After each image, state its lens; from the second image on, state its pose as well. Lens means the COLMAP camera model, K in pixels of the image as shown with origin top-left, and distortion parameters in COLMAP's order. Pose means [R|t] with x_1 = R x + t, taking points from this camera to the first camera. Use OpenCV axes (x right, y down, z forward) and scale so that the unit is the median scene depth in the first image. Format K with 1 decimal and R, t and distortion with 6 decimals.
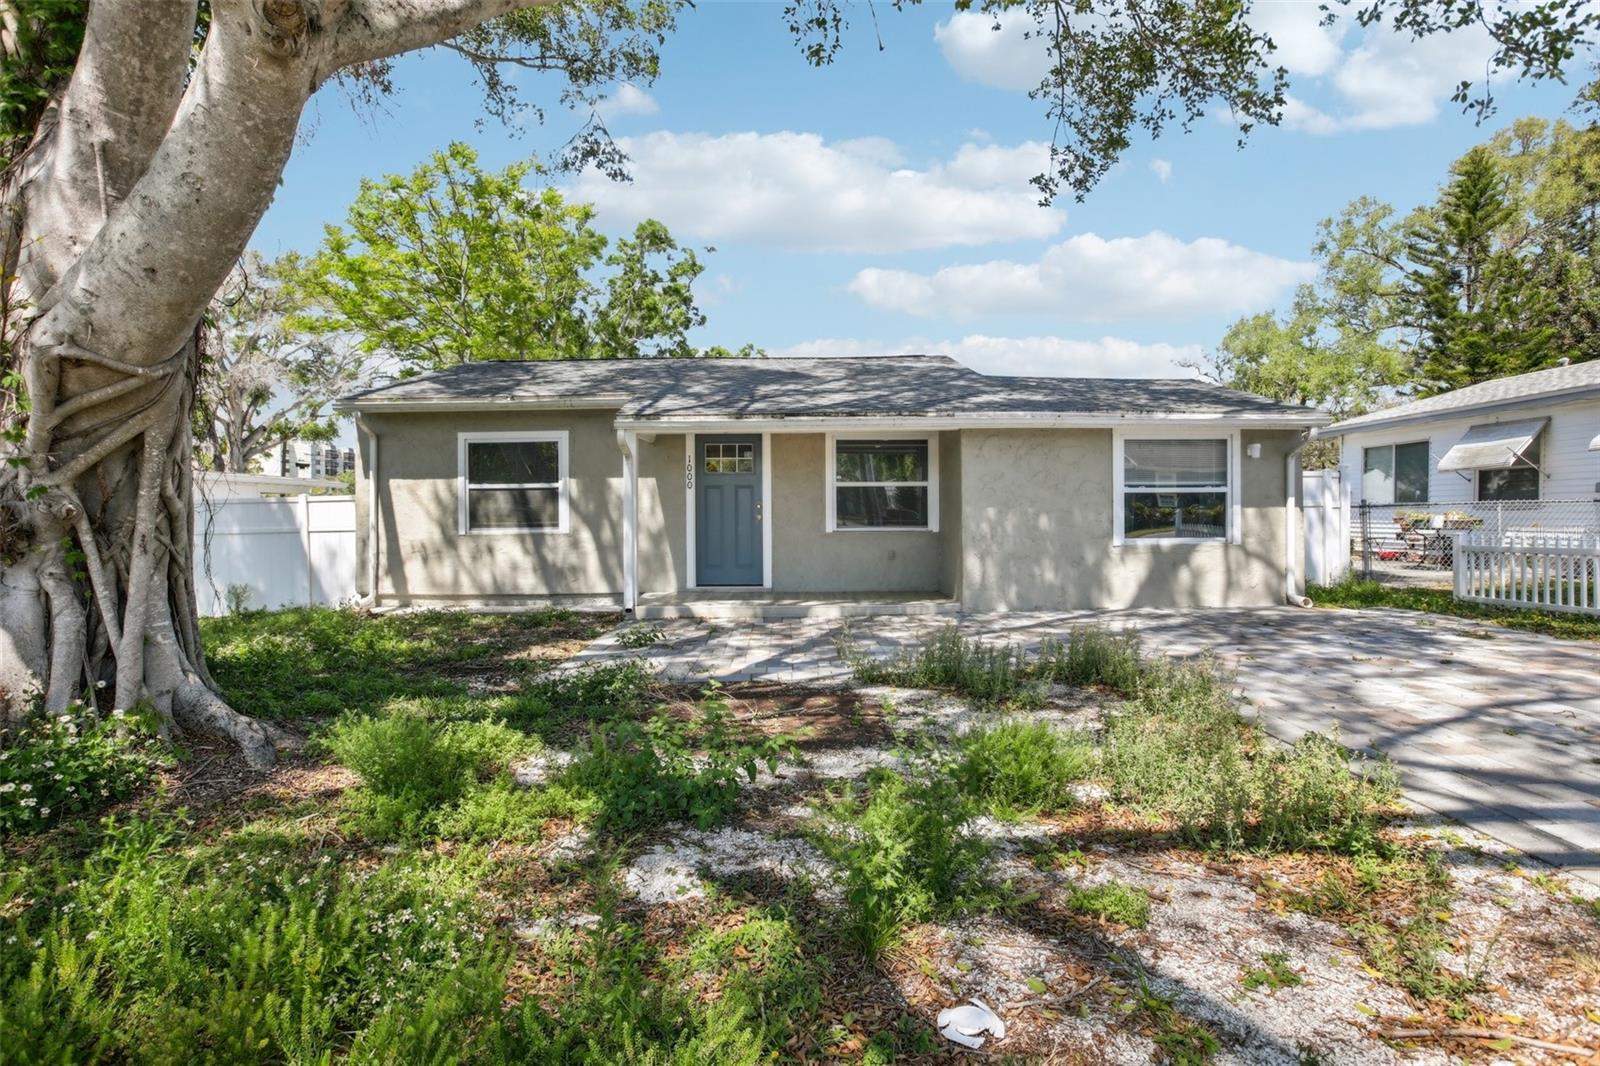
lens RADIAL K [[825.6, 0, 800.4], [0, 825.6, 542.0], [0, 0, 1]] dist [-0.057251, -0.000005]
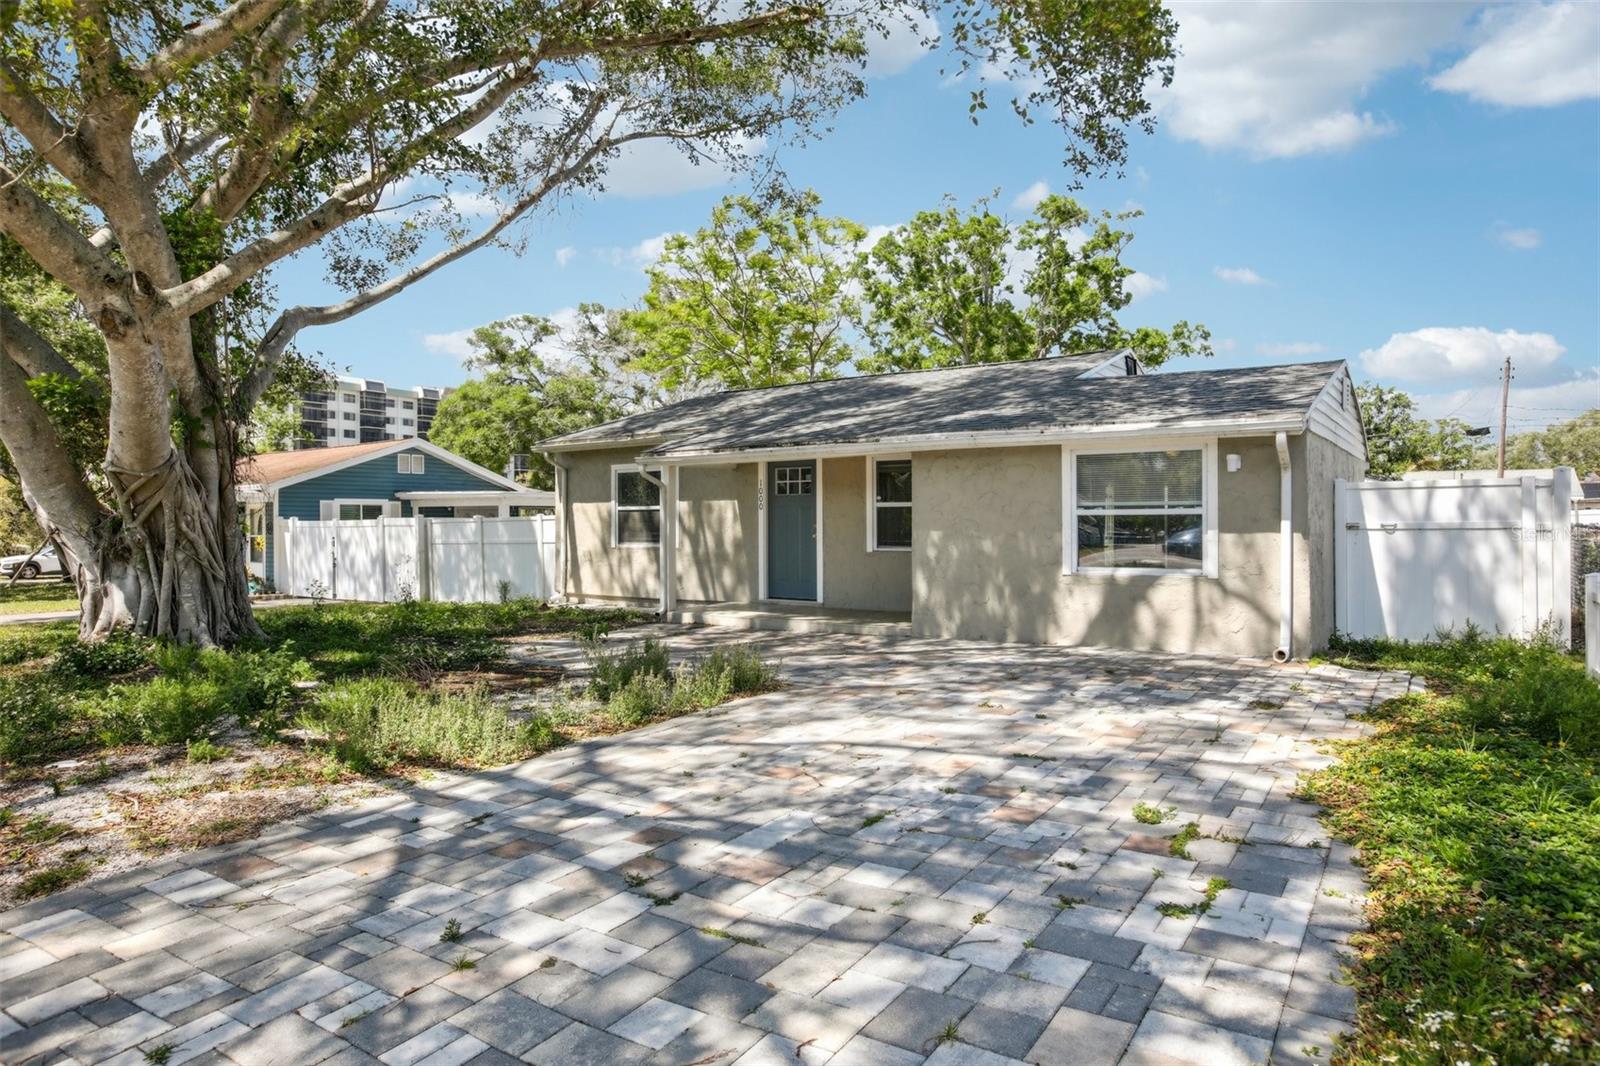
lens RADIAL K [[958.6, 0, 799.9], [0, 958.6, 523.9], [0, 0, 1]] dist [-0.020503, -0.000583]
pose [[0.810020, 0.004912, -0.586382, 0.671649], [-0.020419, 0.999595, -0.019833, -0.021425], [0.586047, 0.028039, 0.809792, -0.014239]]
